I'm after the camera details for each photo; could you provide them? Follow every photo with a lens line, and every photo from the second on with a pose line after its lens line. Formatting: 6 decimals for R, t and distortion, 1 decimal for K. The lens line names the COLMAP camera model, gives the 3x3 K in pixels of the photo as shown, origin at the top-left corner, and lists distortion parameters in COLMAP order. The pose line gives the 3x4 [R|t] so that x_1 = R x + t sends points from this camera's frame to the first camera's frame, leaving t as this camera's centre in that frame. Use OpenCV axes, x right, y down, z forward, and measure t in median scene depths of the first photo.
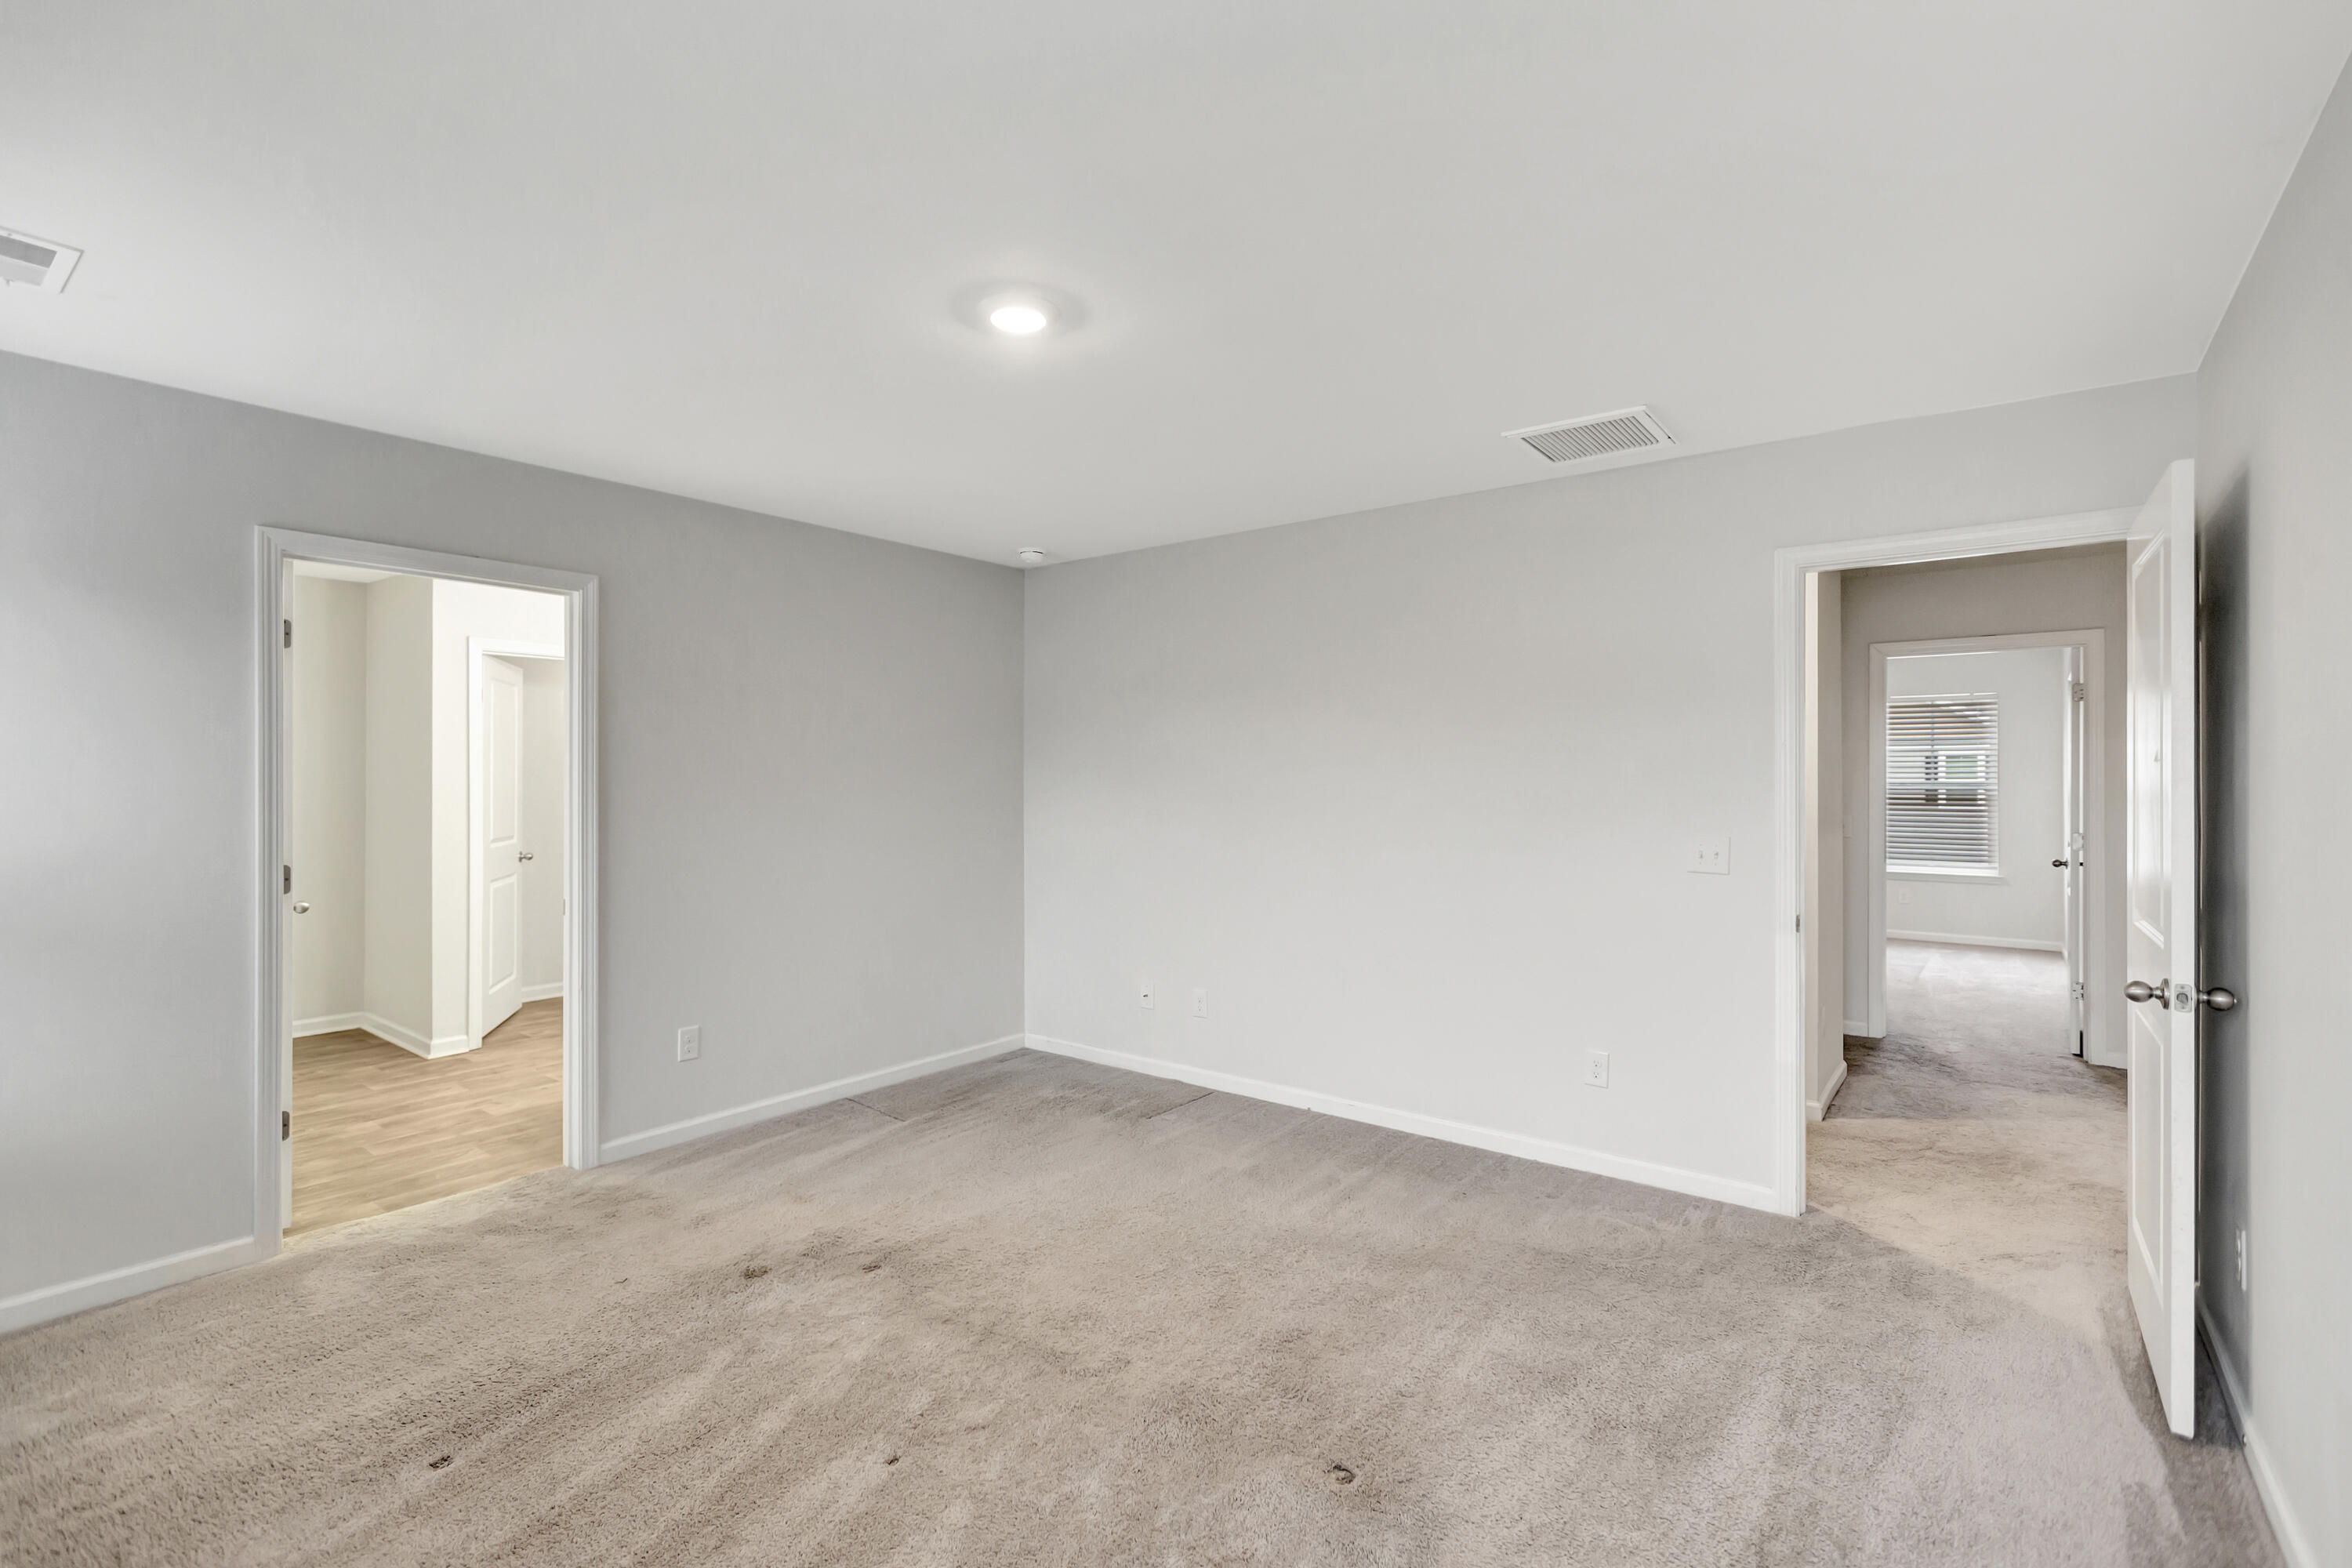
lens RADIAL K [[1062.8, 0, 1165.2], [0, 1062.8, 780.6], [0, 0, 1]] dist [0.013856, -0.000663]
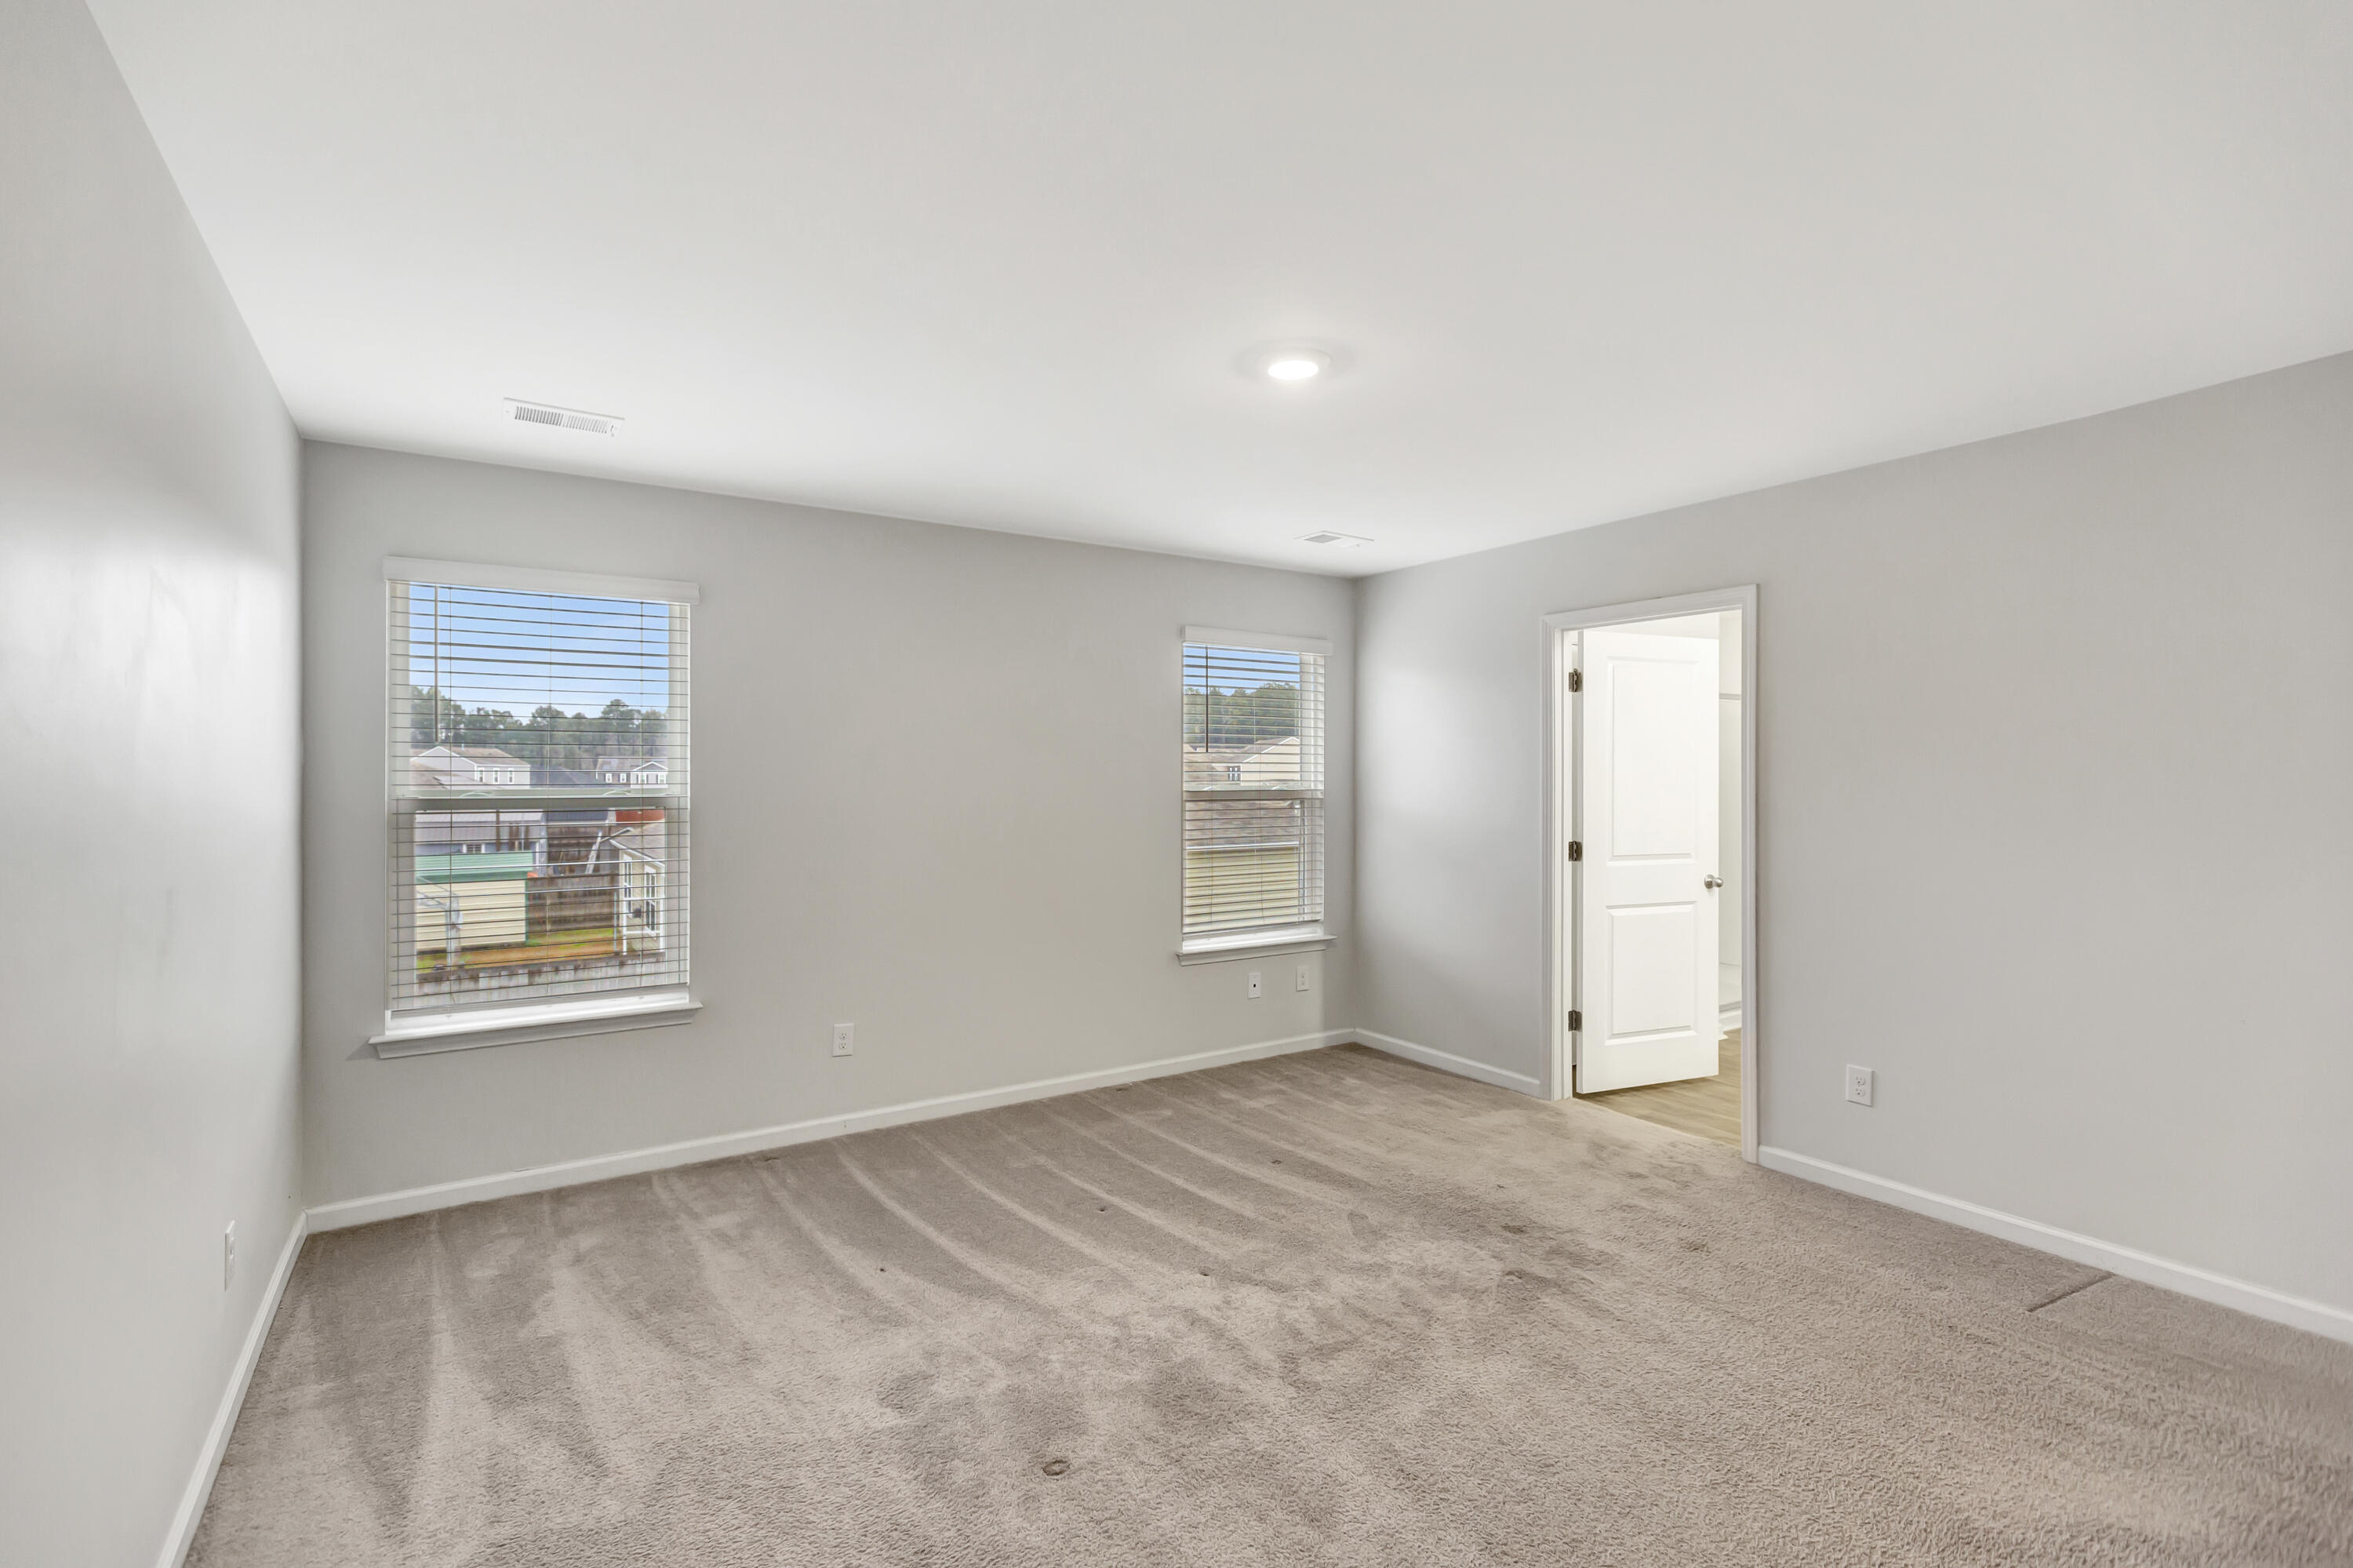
lens RADIAL K [[1063.3, 0, 1165.8], [0, 1063.3, 783.0], [0, 0, 1]] dist [0.013856, -0.000663]
pose [[-0.329323, 0.003578, -0.944210, 0.718856], [-0.000166, 0.999993, 0.003847, -0.006840], [0.944217, 0.001424, -0.329320, 0.940068]]
